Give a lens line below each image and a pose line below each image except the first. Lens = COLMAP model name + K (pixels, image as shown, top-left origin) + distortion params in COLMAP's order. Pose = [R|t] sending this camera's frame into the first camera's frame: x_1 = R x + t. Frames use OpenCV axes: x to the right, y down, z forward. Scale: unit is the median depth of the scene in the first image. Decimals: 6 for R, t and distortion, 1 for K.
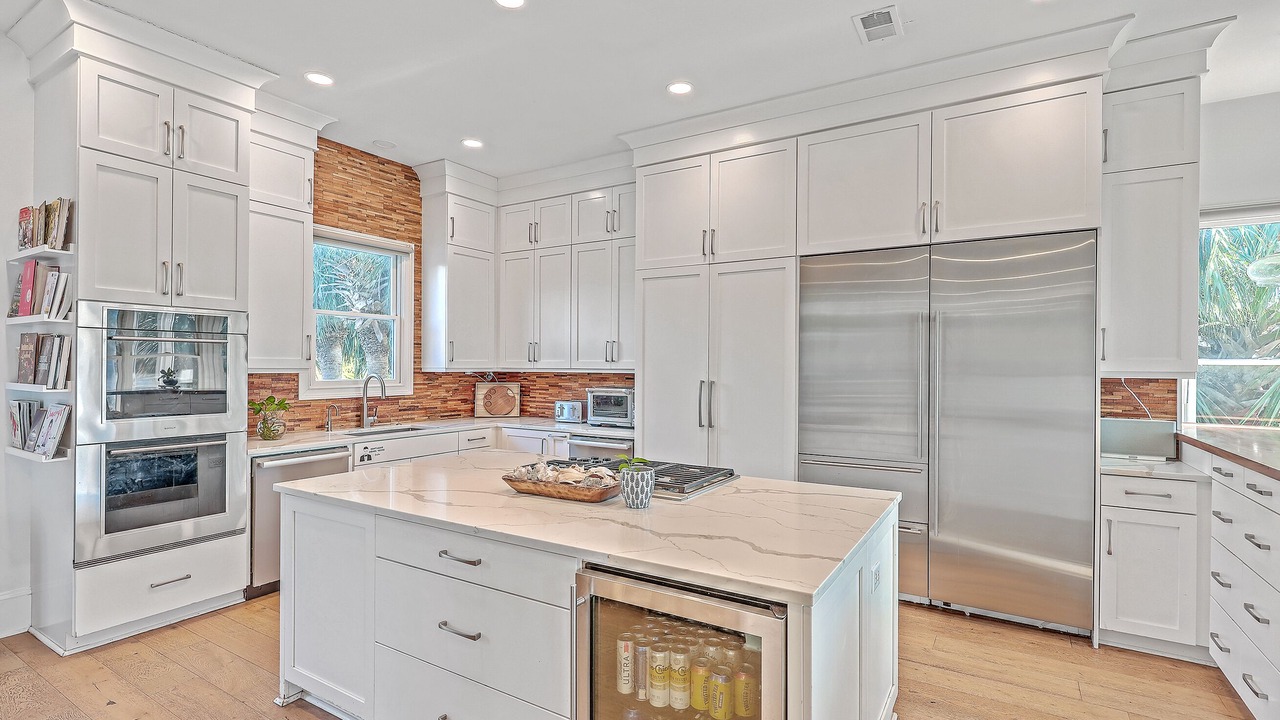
lens RADIAL K [[592.1, 0, 643.3], [0, 592.1, 368.9], [0, 0, 1]] dist [0.000763, 0.000040]
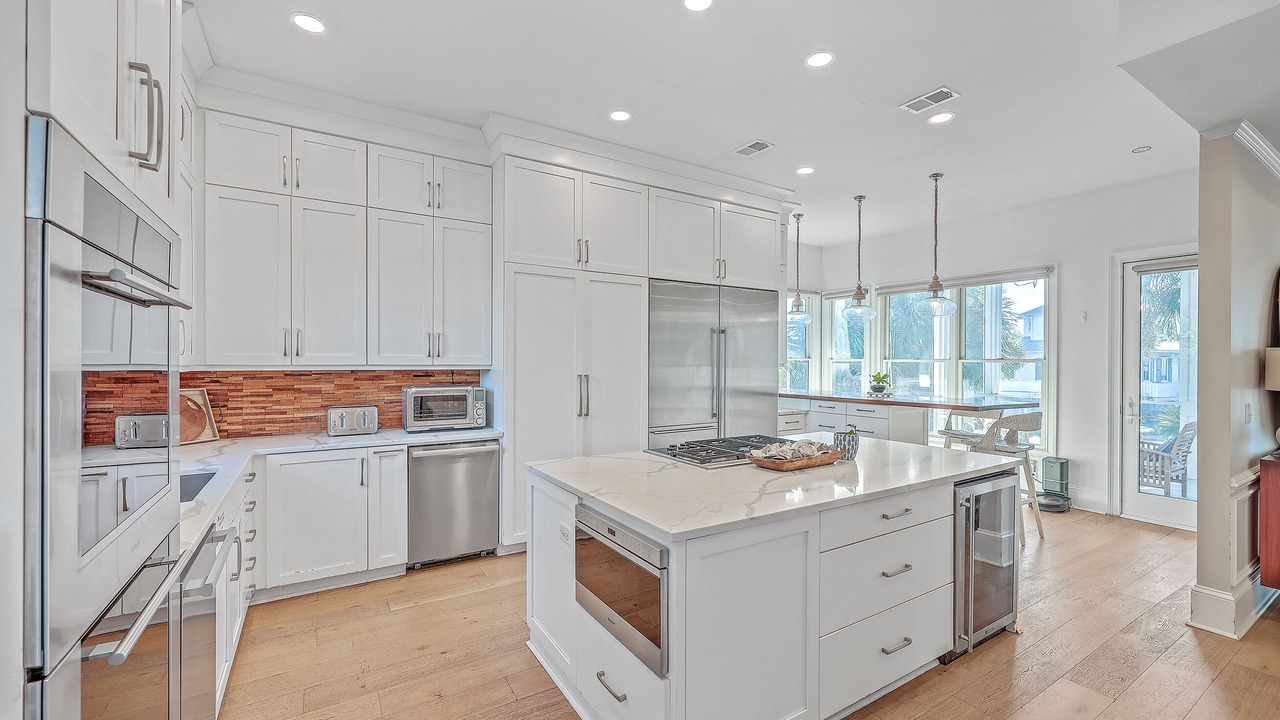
lens RADIAL K [[522.1, 0, 642.6], [0, 522.1, 363.6], [0, 0, 1]] dist [-0.000032, -0.000035]
pose [[0.446426, -0.008571, 0.894780, -0.607294], [0.004472, 0.999963, 0.007348, -0.006353], [-0.894809, 0.000721, 0.446448, 0.385690]]
